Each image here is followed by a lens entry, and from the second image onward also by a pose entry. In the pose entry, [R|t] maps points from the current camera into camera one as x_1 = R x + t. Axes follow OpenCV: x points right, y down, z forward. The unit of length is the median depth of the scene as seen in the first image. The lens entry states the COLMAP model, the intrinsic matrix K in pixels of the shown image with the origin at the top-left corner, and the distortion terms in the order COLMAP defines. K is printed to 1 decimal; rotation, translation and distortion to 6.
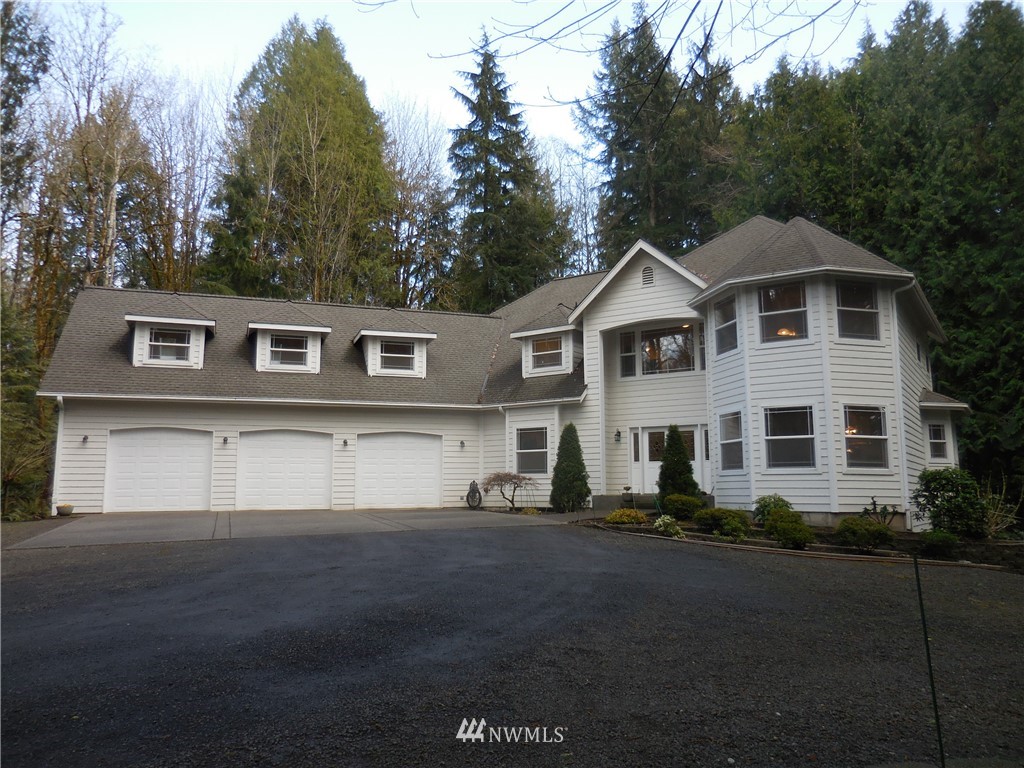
lens RADIAL K [[777.0, 0, 517.7], [0, 777.0, 376.2], [0, 0, 1]] dist [-0.003950, 0.033040]
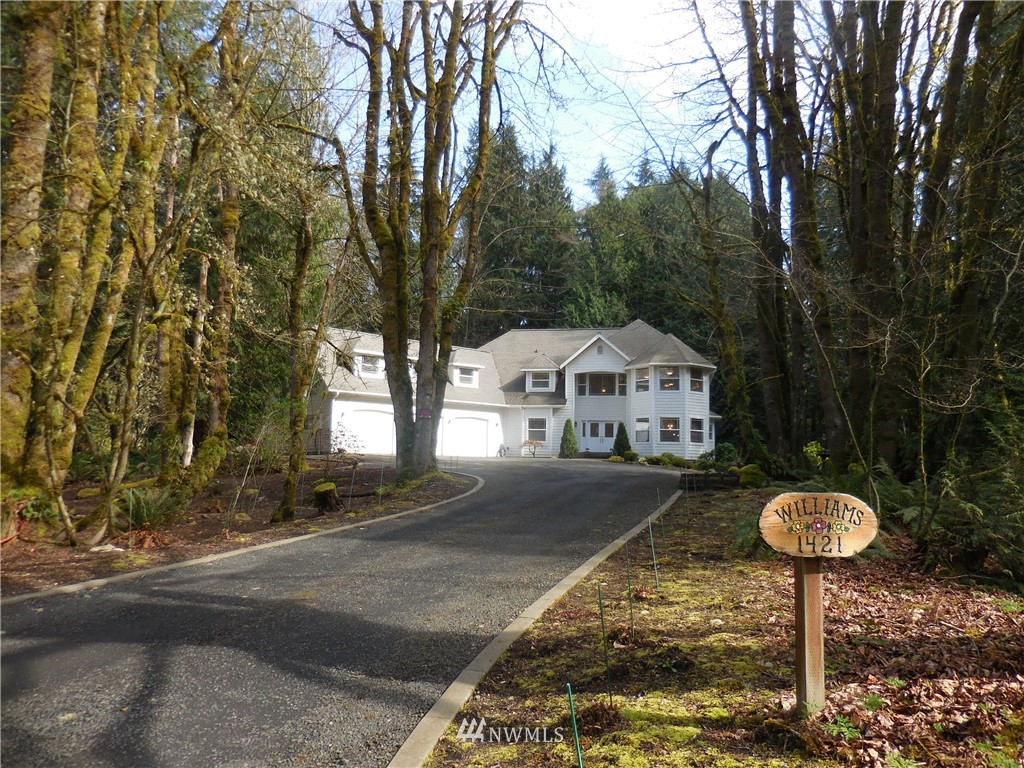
lens RADIAL K [[777.0, 0, 517.7], [0, 777.0, 376.2], [0, 0, 1]] dist [-0.003950, 0.033040]
pose [[0.928191, 0.064917, 0.366398, -0.798742], [-0.077743, 0.996766, 0.020342, -0.081782], [-0.363893, -0.047366, 0.930236, -0.878973]]
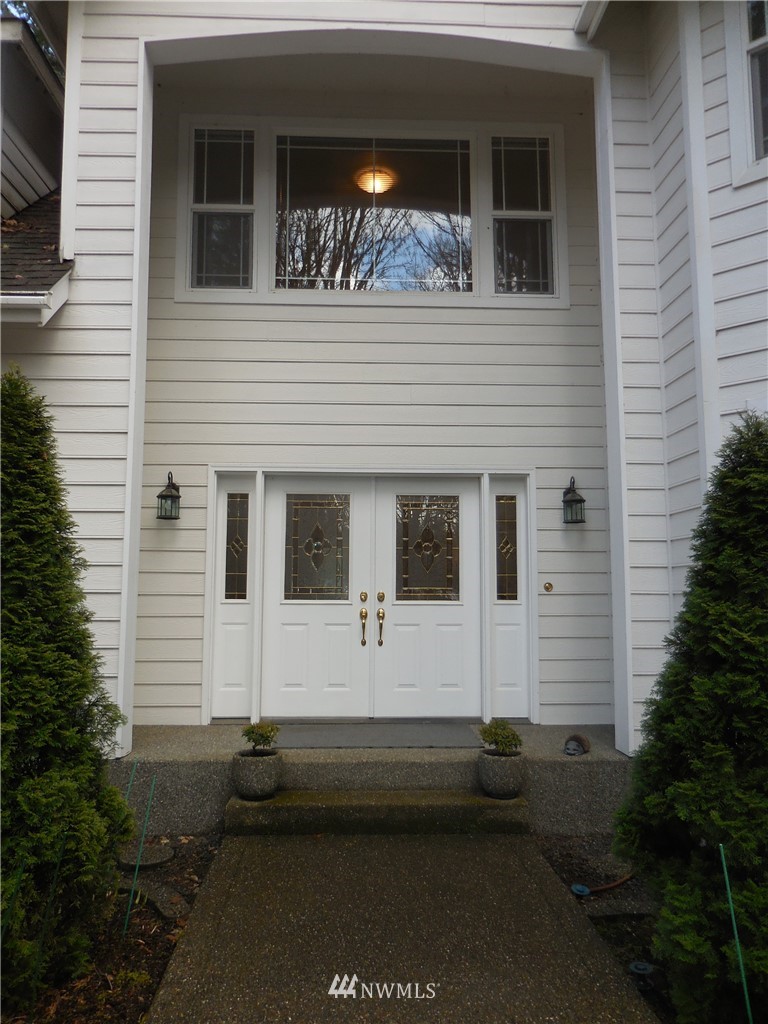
lens RADIAL K [[777.0, 0, 384.0], [0, 777.0, 512.0], [0, 0, 1]] dist [-0.003950, 0.033040]
pose [[0.802789, 0.066584, 0.592534, 0.032919], [-0.087789, 0.996114, 0.007006, 0.074964], [-0.589766, -0.057642, 0.805515, 0.767553]]
